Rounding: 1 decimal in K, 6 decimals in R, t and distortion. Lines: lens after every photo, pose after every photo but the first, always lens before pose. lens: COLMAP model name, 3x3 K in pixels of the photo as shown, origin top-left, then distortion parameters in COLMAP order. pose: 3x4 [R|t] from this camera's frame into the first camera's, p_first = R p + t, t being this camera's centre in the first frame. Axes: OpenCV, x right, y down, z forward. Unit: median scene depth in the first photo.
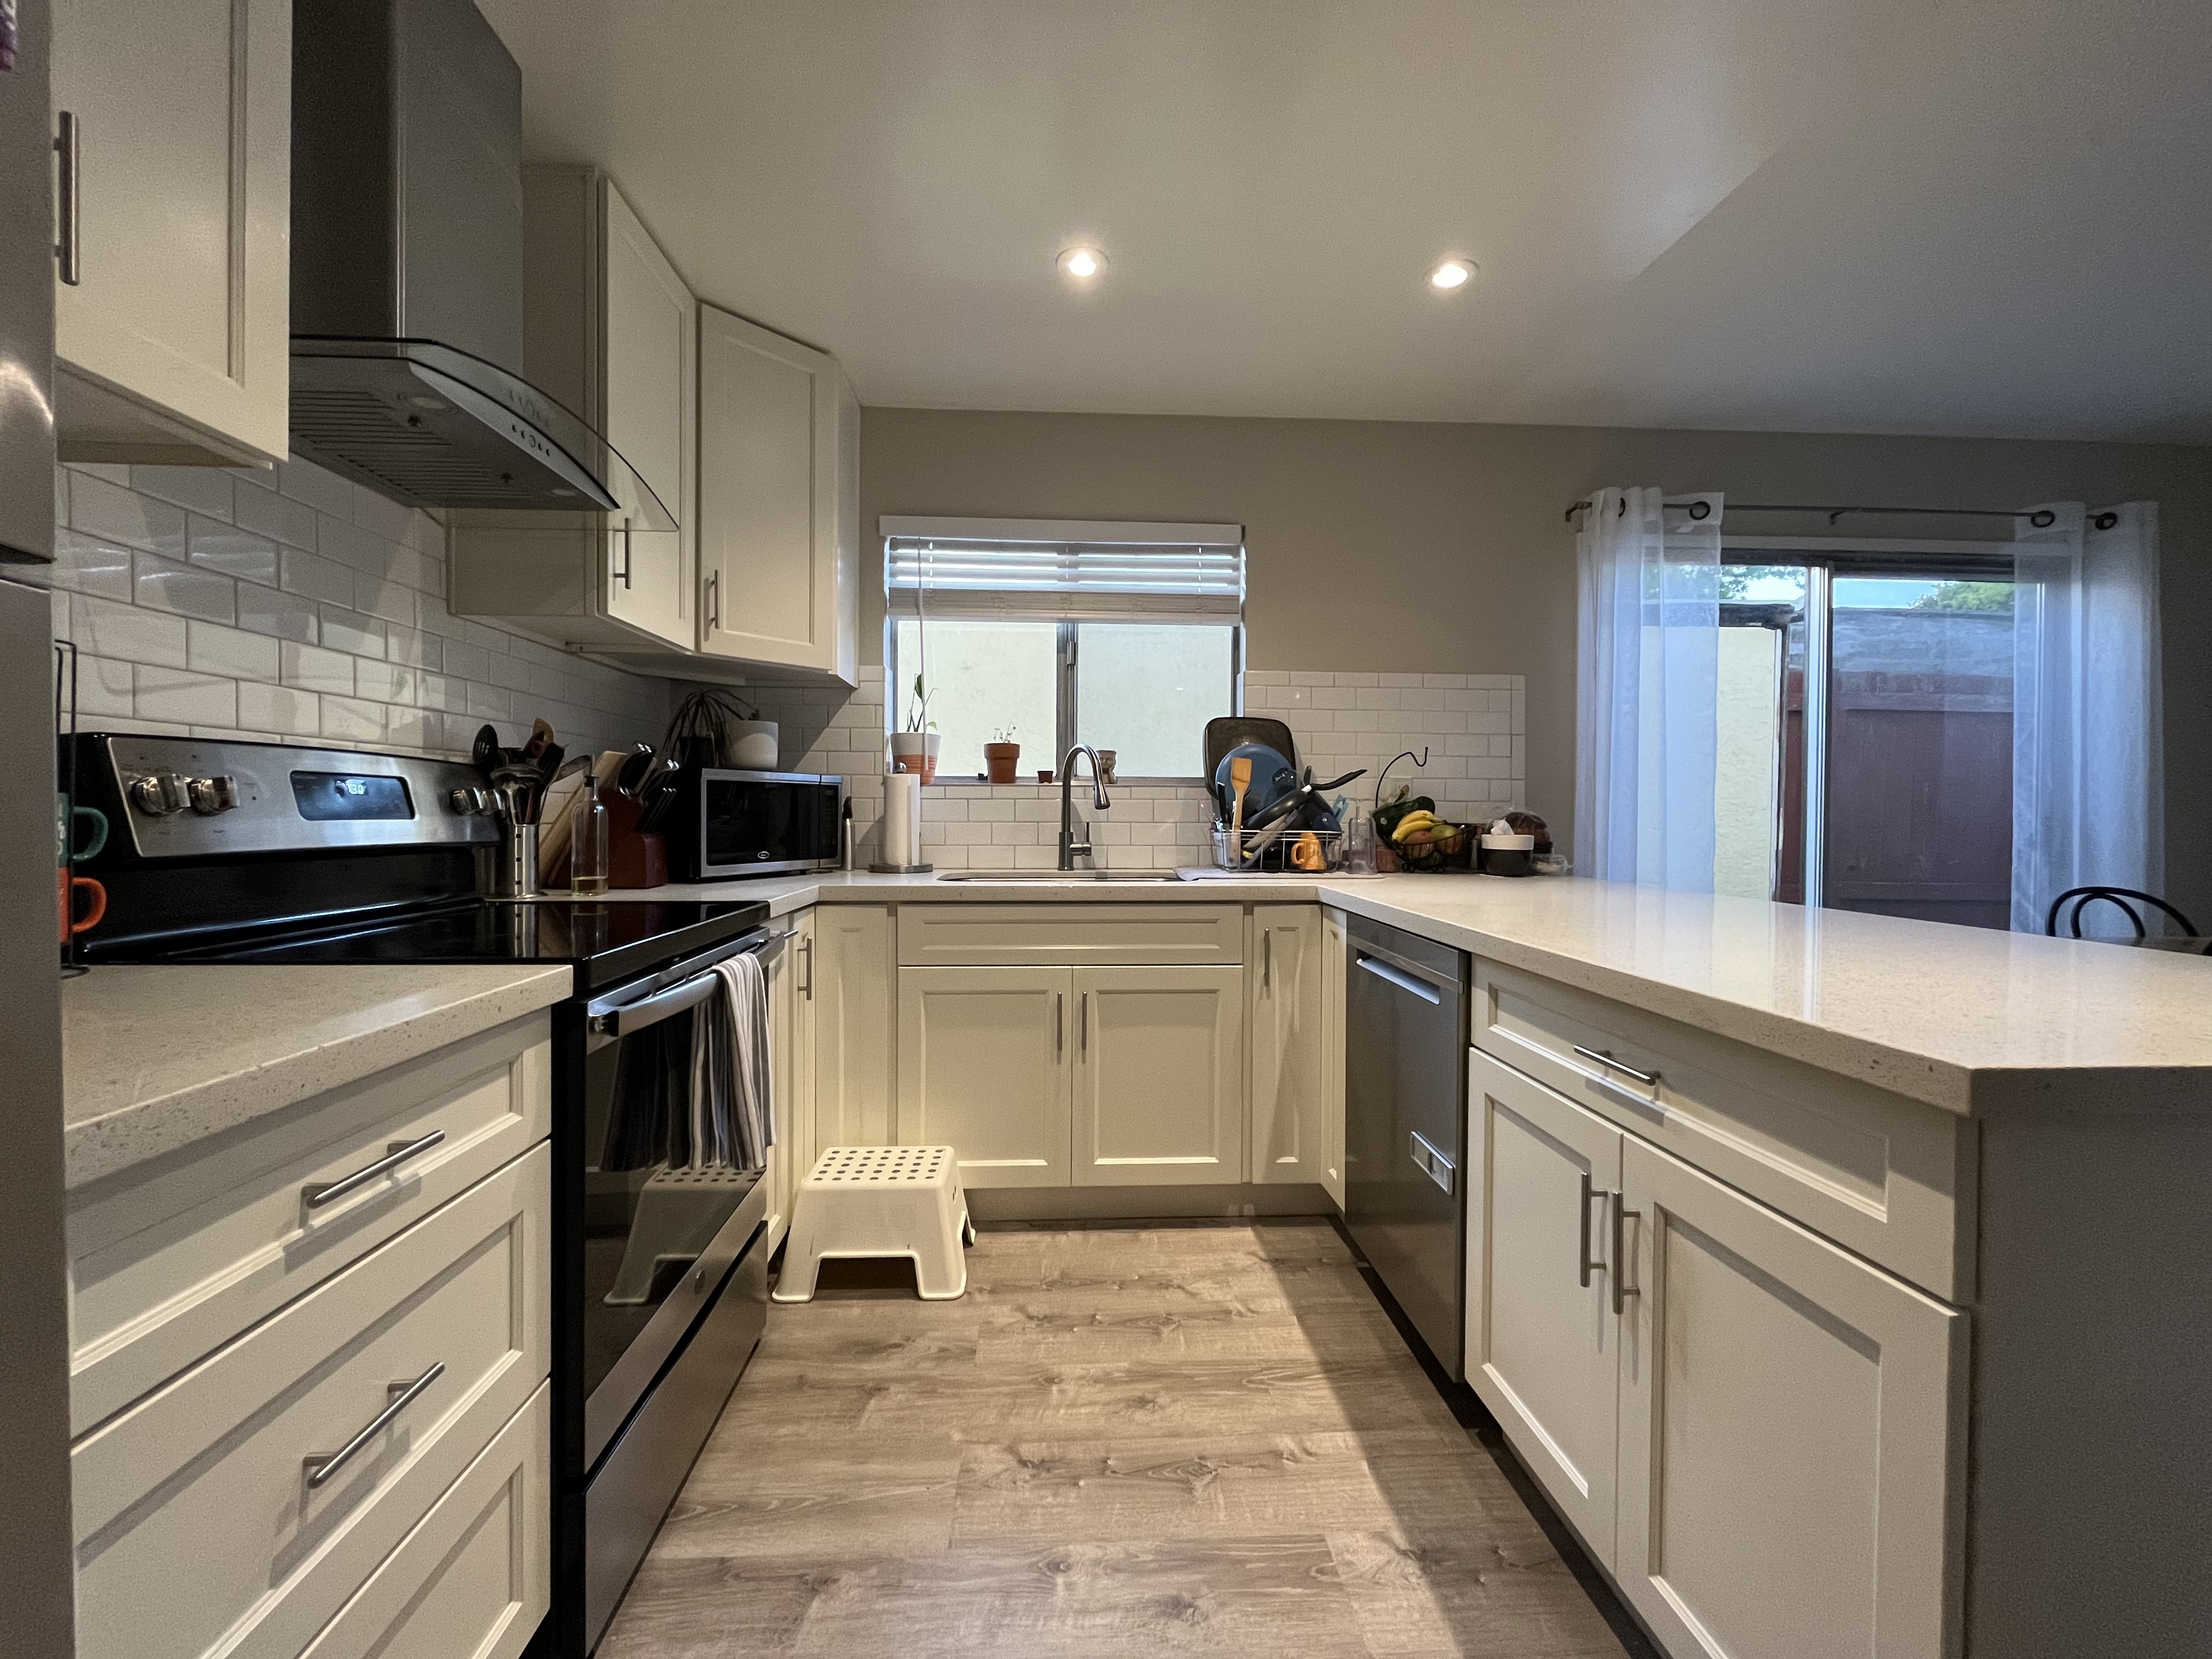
lens RADIAL K [[907.3, 0, 1106.0], [0, 907.3, 829.5], [0, 0, 1]] dist [-0.002441, -0.000134]
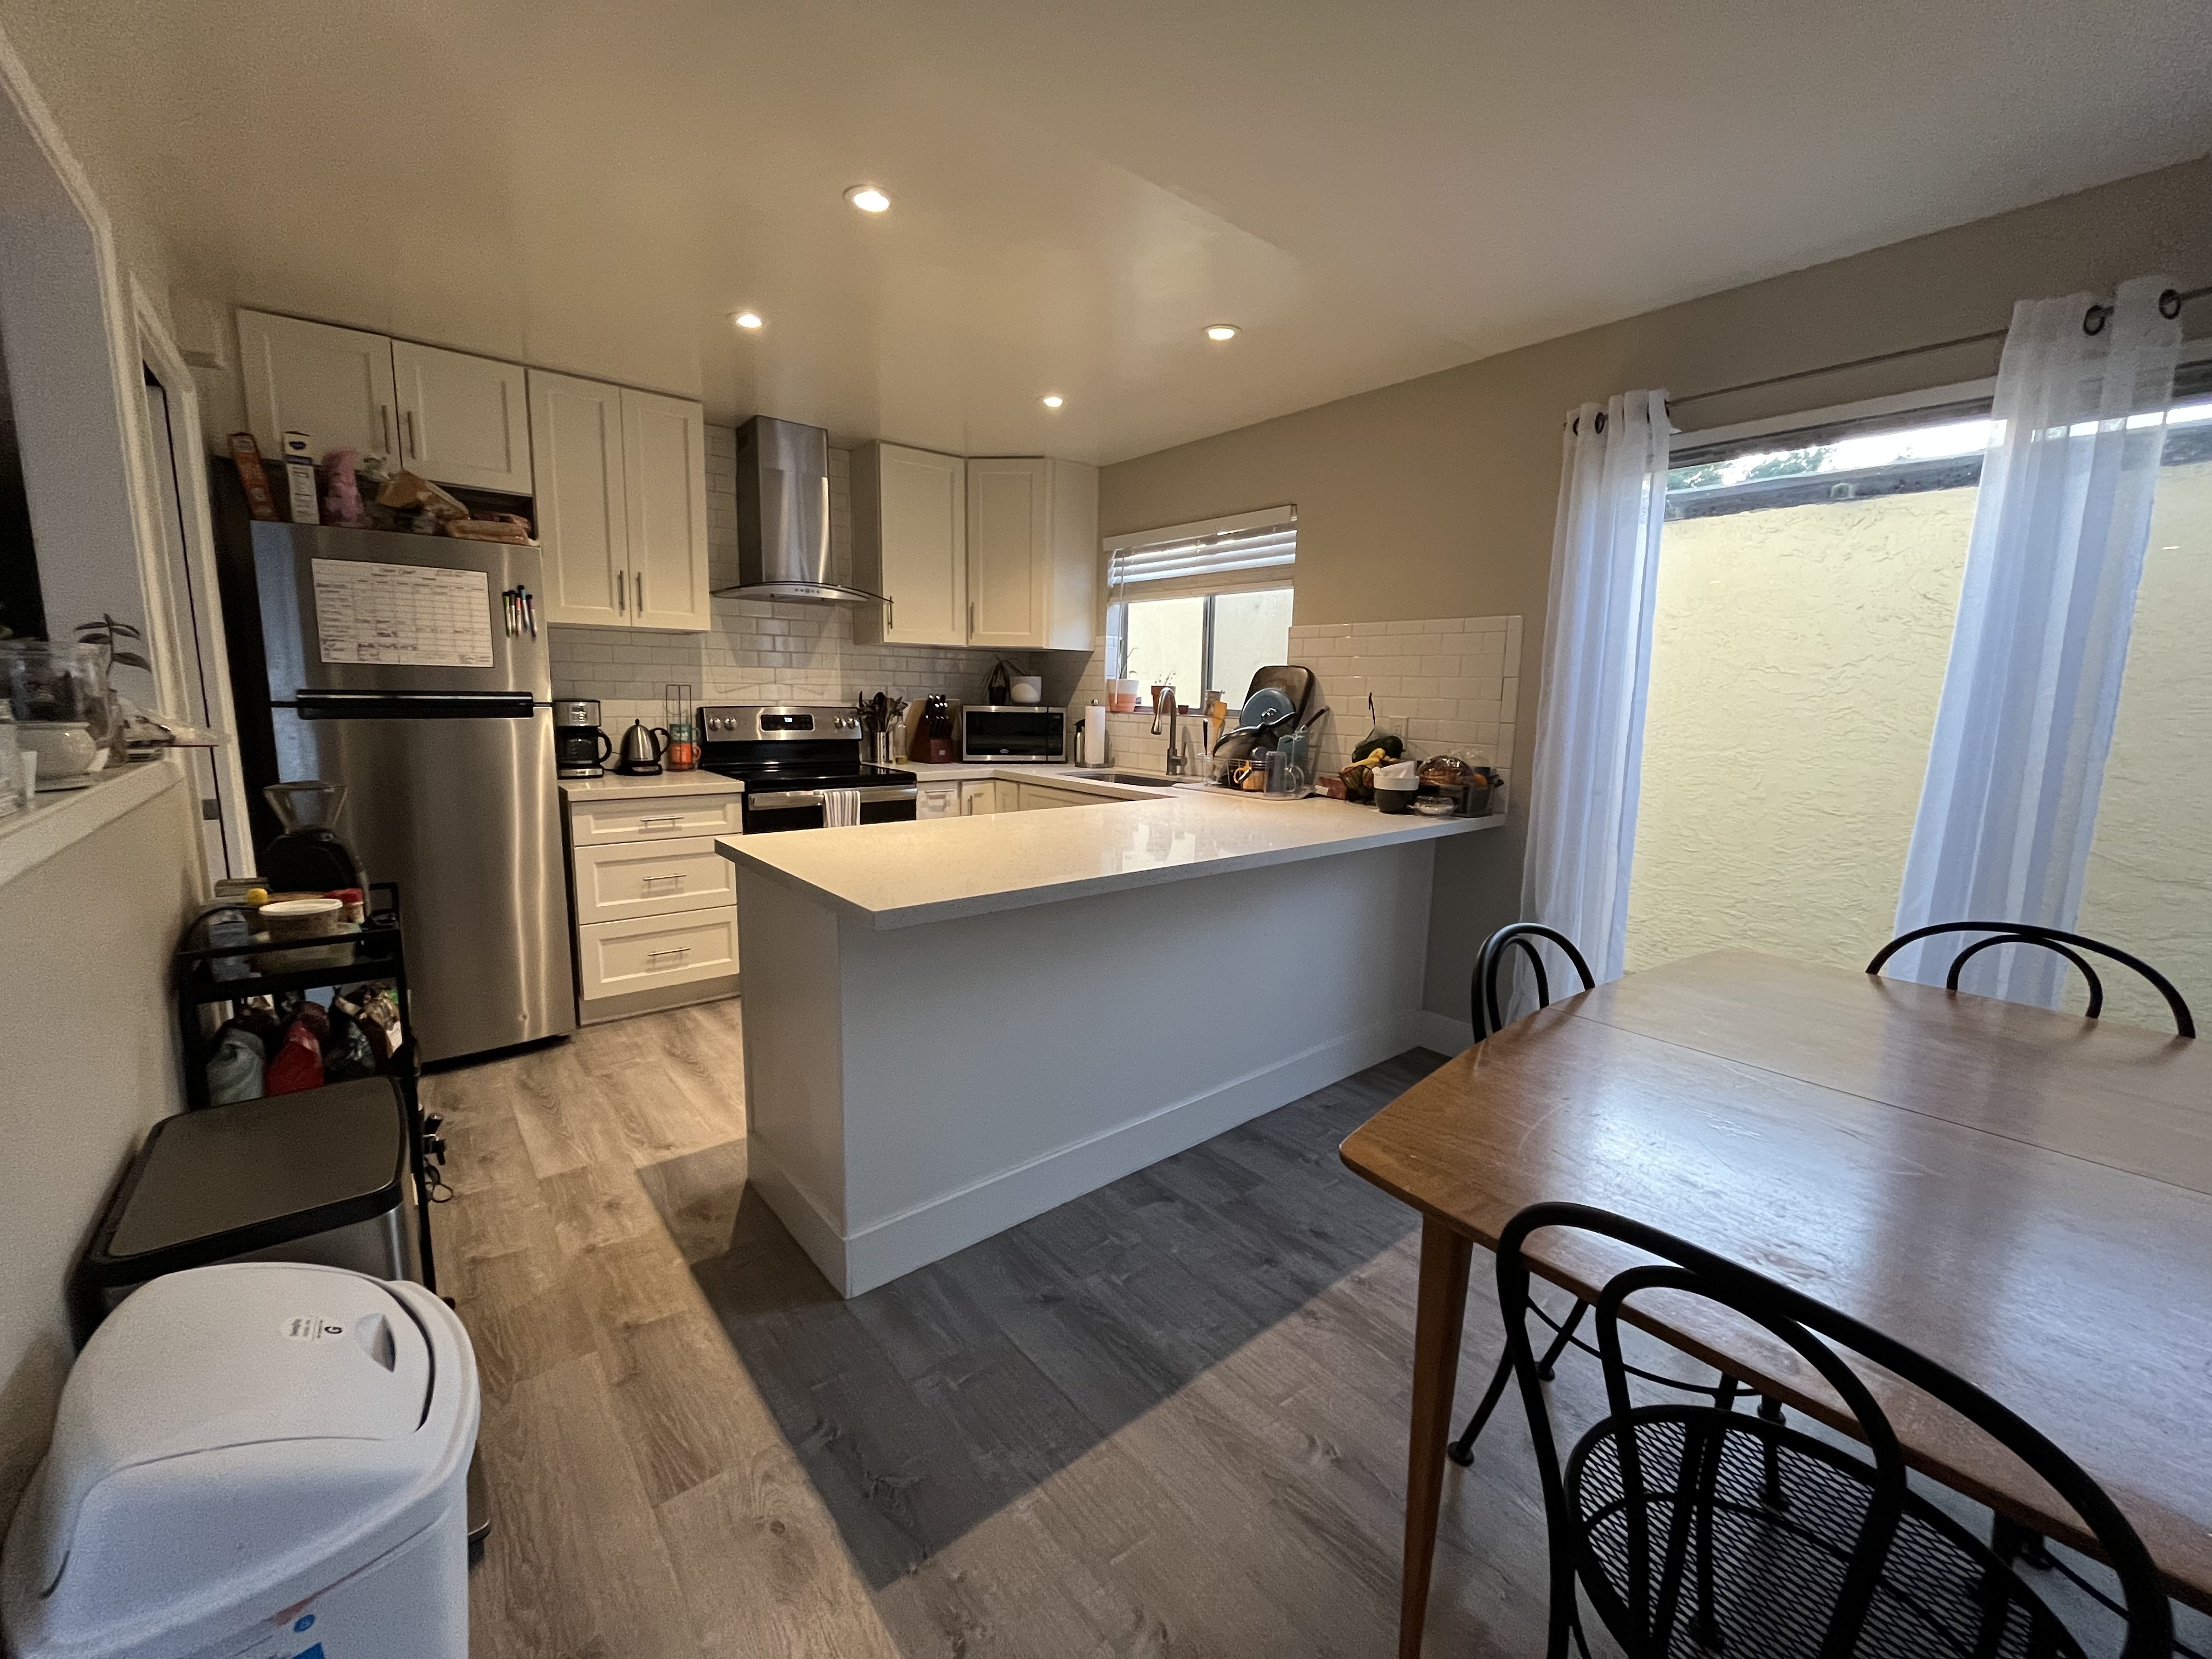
lens RADIAL K [[888.3, 0, 1102.2], [0, 888.3, 821.6], [0, 0, 1]] dist [-0.003460, -0.000339]
pose [[0.586642, 0.127099, -0.799810, 1.416829], [-0.031756, 0.990458, 0.134103, -0.091676], [0.809223, -0.053271, 0.585081, 0.094784]]
